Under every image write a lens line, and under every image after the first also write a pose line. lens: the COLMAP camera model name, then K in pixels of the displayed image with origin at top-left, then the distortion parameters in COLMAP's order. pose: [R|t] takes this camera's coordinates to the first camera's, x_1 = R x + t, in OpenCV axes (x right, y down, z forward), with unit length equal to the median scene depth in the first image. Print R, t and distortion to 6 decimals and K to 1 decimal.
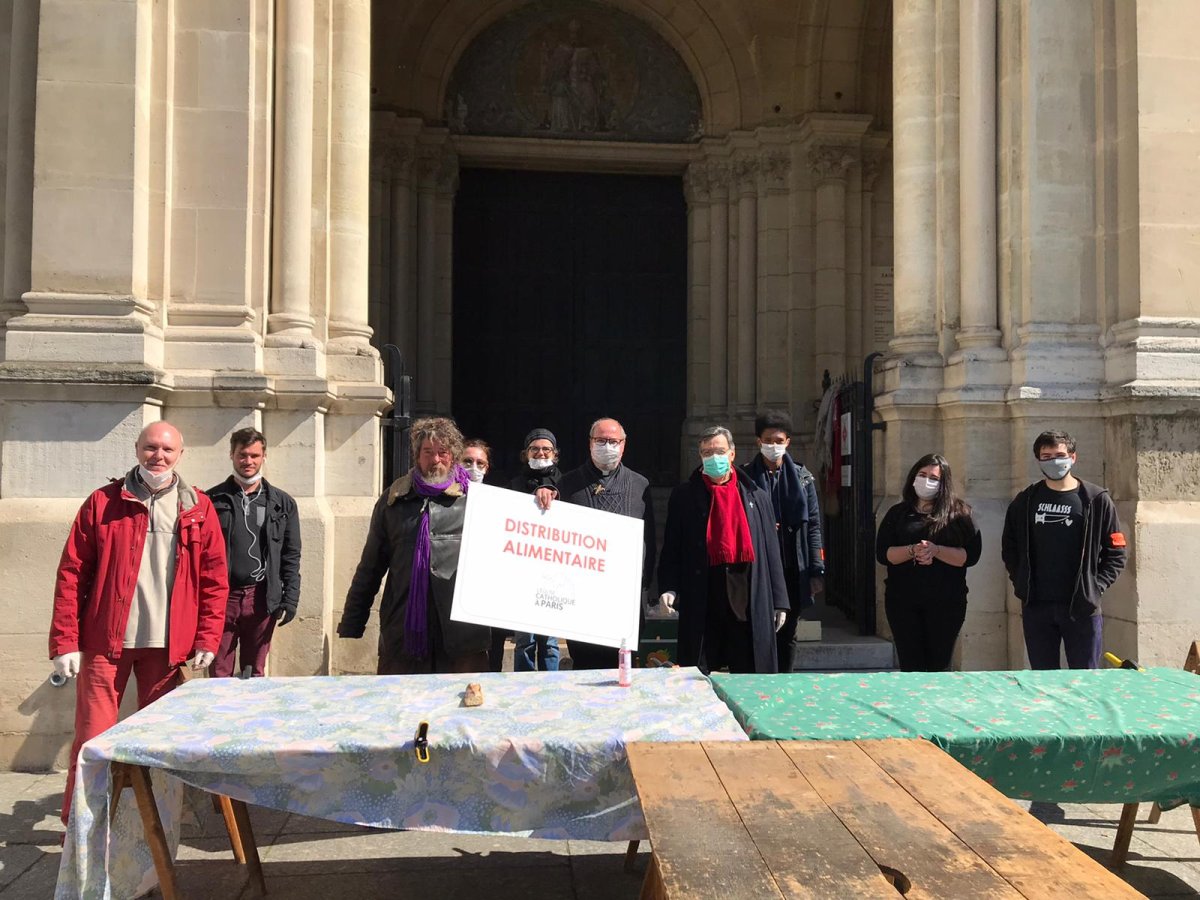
lens RADIAL K [[993.6, 0, 602.1], [0, 993.6, 449.0], [0, 0, 1]] dist [0.004080, 0.003725]
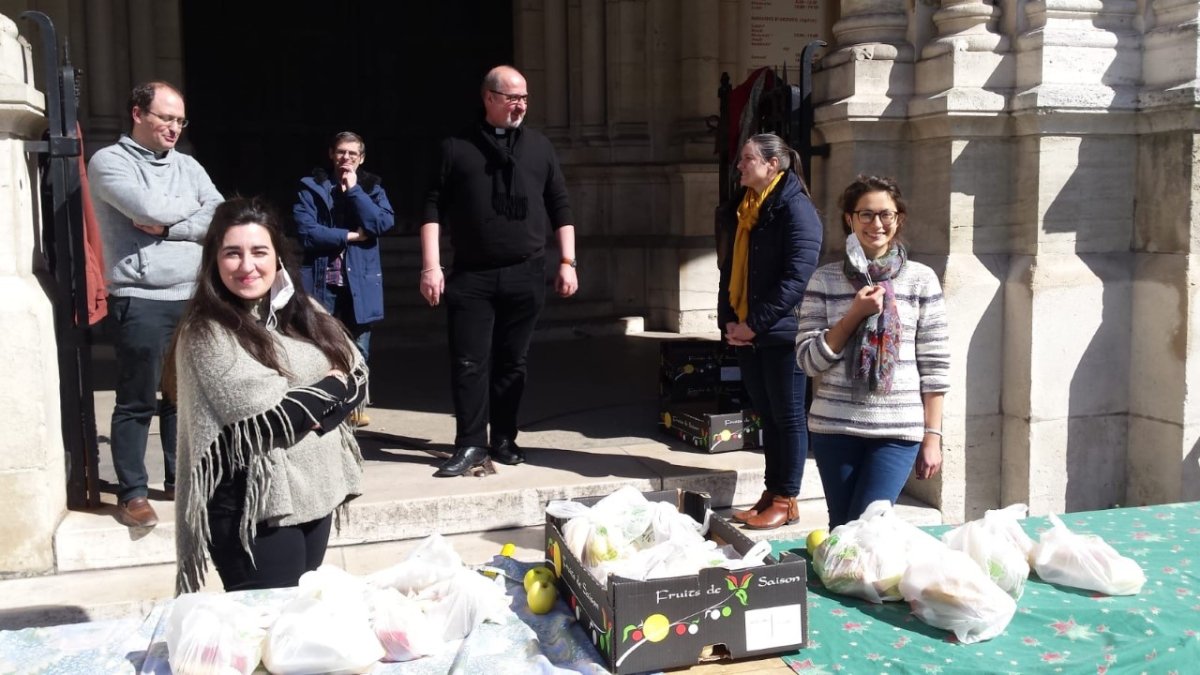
lens RADIAL K [[1087.2, 0, 596.5], [0, 1087.2, 329.2], [0, 0, 1]] dist [0.015418, -0.012603]
pose [[0.983541, -0.035129, 0.177240, -0.013471], [0.011135, 0.990838, 0.134597, -0.003698], [-0.180344, -0.130408, 0.974920, 0.297902]]
